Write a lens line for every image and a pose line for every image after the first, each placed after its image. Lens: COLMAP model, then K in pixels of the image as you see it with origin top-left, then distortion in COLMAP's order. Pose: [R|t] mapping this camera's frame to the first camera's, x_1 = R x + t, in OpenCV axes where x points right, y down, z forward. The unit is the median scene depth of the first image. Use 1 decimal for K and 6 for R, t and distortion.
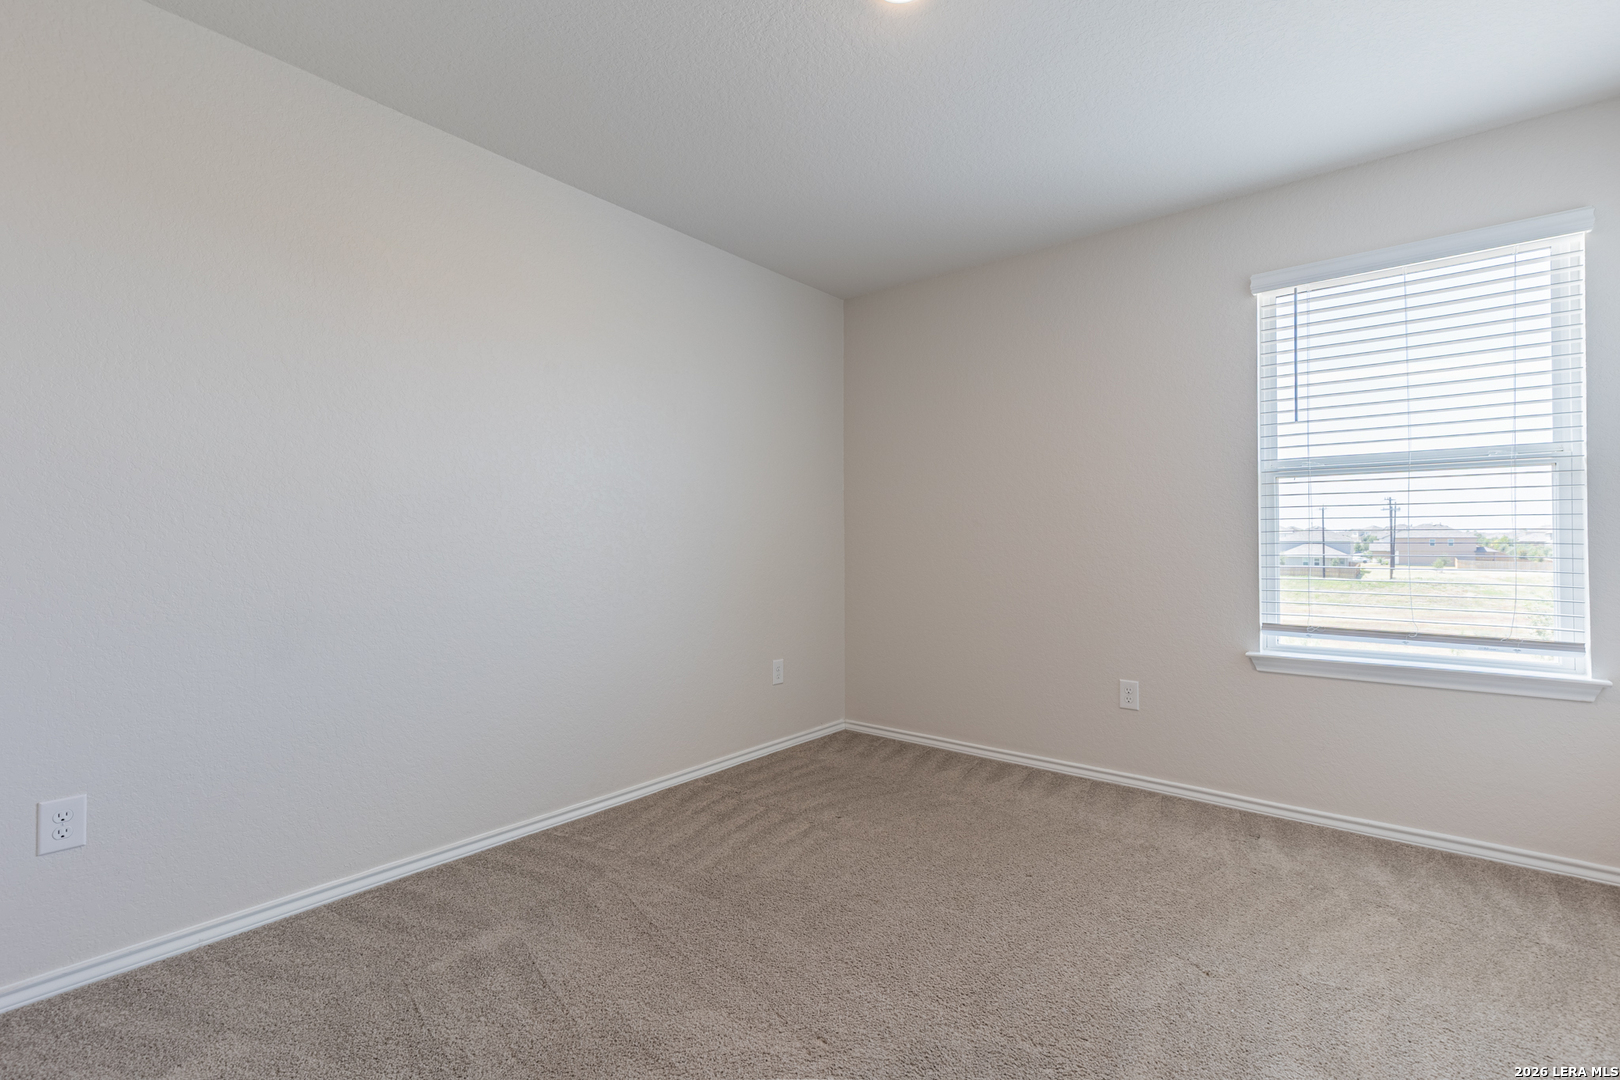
lens RADIAL K [[749.1, 0, 804.9], [0, 749.1, 539.5], [0, 0, 1]] dist [0.009647, -0.001128]
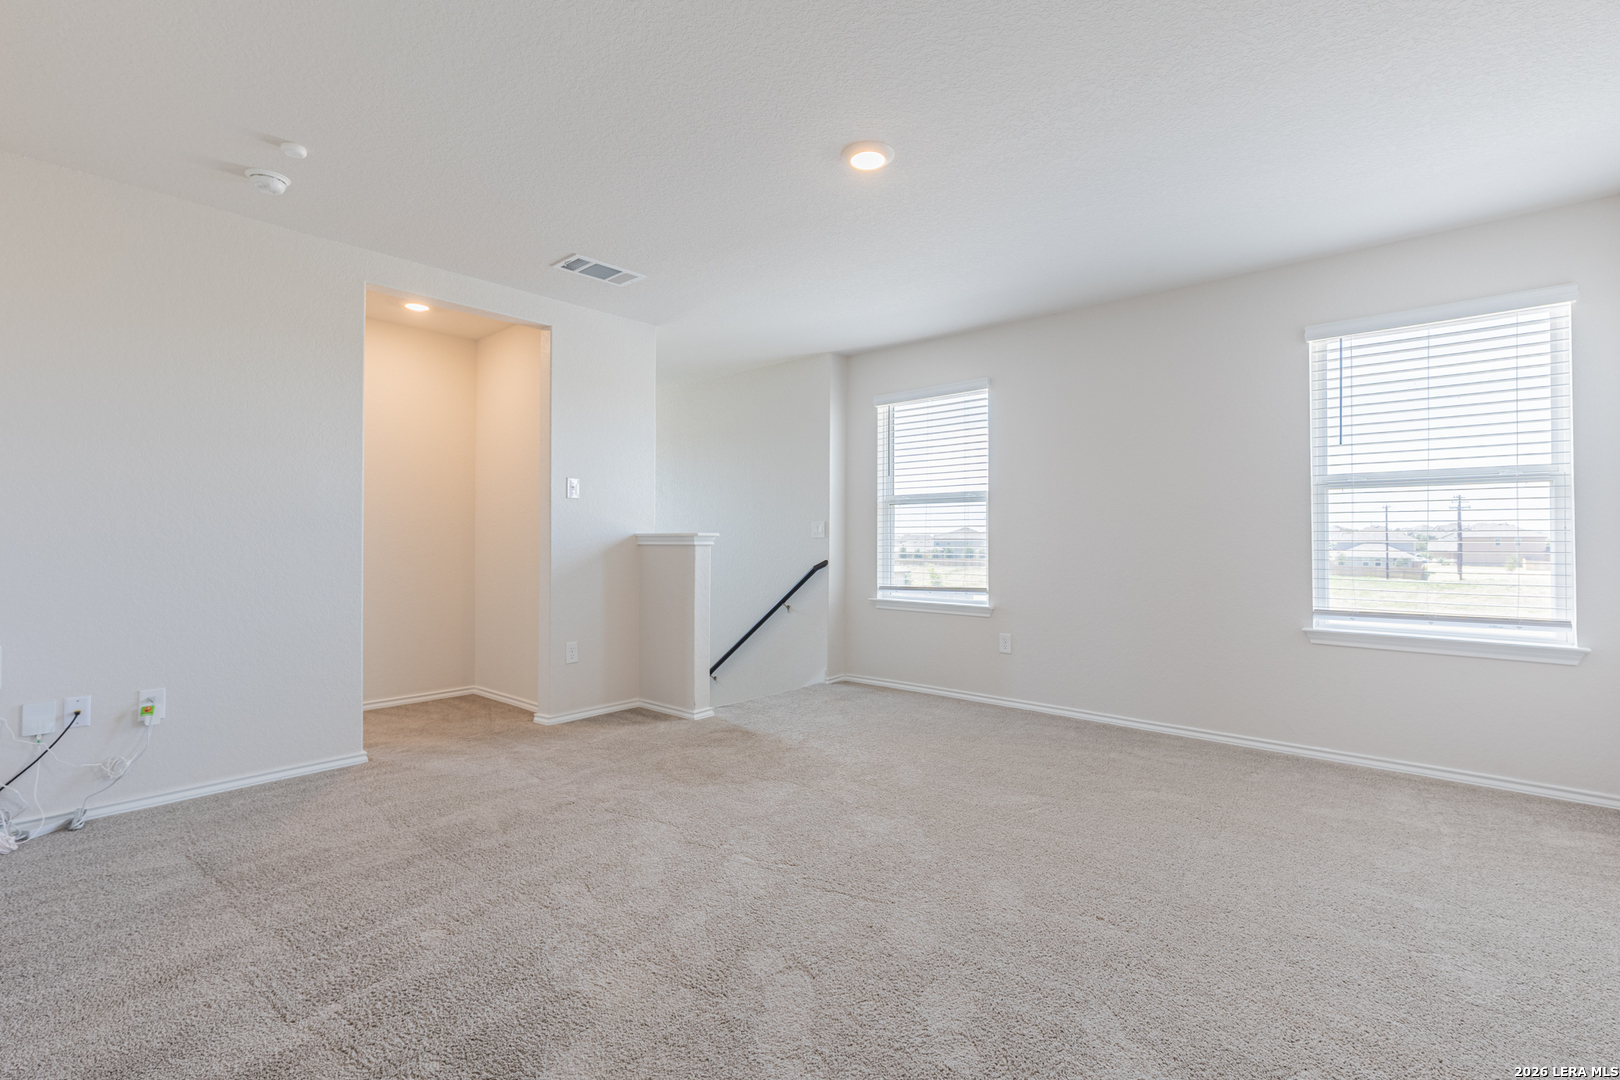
lens RADIAL K [[749.1, 0, 800.5], [0, 749.1, 527.9], [0, 0, 1]] dist [0.009647, -0.001128]
pose [[0.998531, 0.003680, -0.054062, -0.178492], [-0.004326, 0.999921, -0.011838, 0.000642], [0.054015, 0.012054, 0.998467, -0.296898]]
